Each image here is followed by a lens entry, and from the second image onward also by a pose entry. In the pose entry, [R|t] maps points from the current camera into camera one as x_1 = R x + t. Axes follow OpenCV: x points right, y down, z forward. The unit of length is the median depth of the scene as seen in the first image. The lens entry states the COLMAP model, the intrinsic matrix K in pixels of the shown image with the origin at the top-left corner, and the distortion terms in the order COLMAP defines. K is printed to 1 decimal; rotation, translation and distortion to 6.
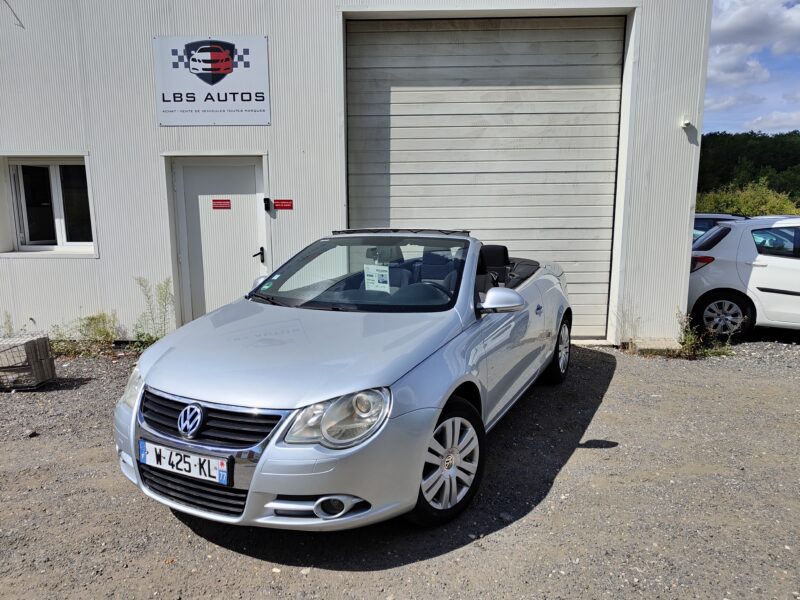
lens RADIAL K [[587.2, 0, 400.2], [0, 587.2, 310.4], [0, 0, 1]] dist [0.002897, 0.003712]
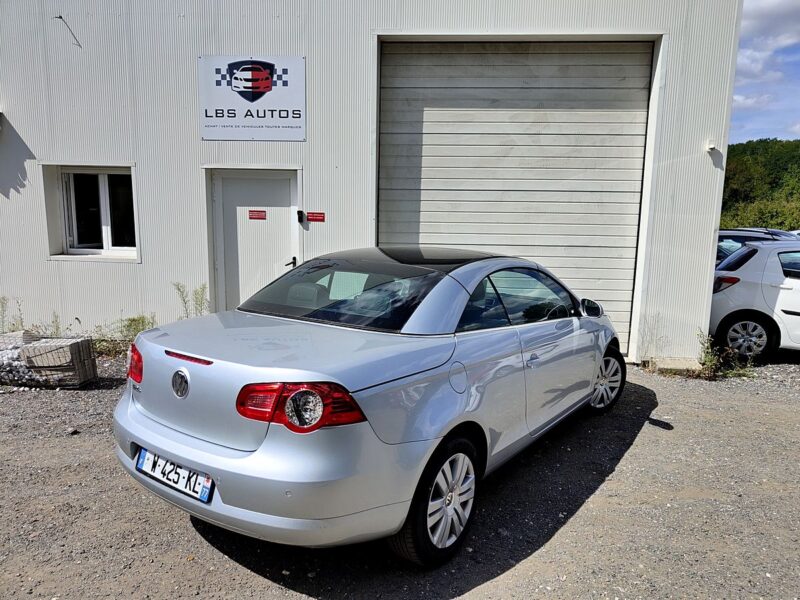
lens RADIAL K [[589.8, 0, 410.7], [0, 589.8, 304.0], [0, 0, 1]] dist [0.003521, 0.000906]
pose [[0.998480, 0.031098, -0.045509, 0.022397], [-0.031540, 0.999462, -0.009035, -0.022045], [0.045204, 0.010456, 0.998923, -0.037710]]
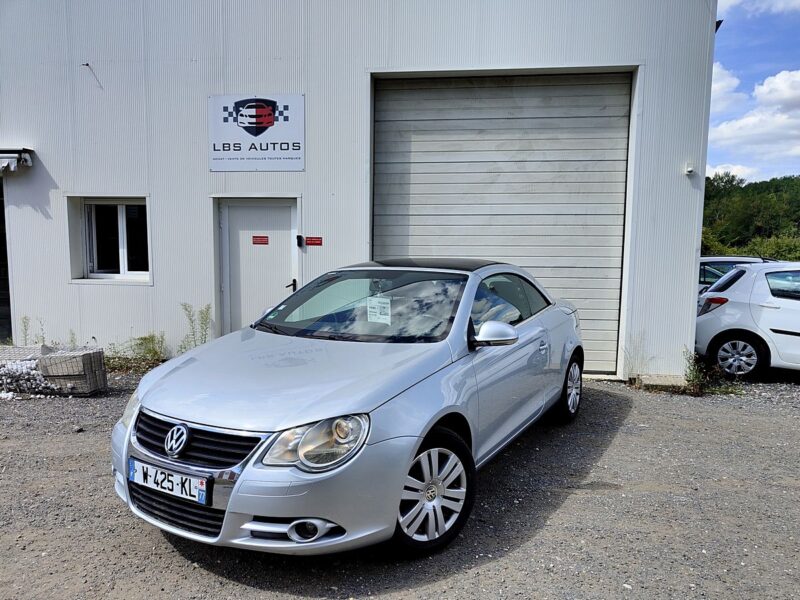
lens RADIAL K [[587.2, 0, 400.2], [0, 587.2, 310.4], [0, 0, 1]] dist [0.002897, 0.003712]
pose [[0.994564, 0.025914, -0.100855, 0.080640], [-0.032634, 0.997315, -0.065559, 0.017903], [0.098885, 0.068494, 0.992739, -0.078254]]
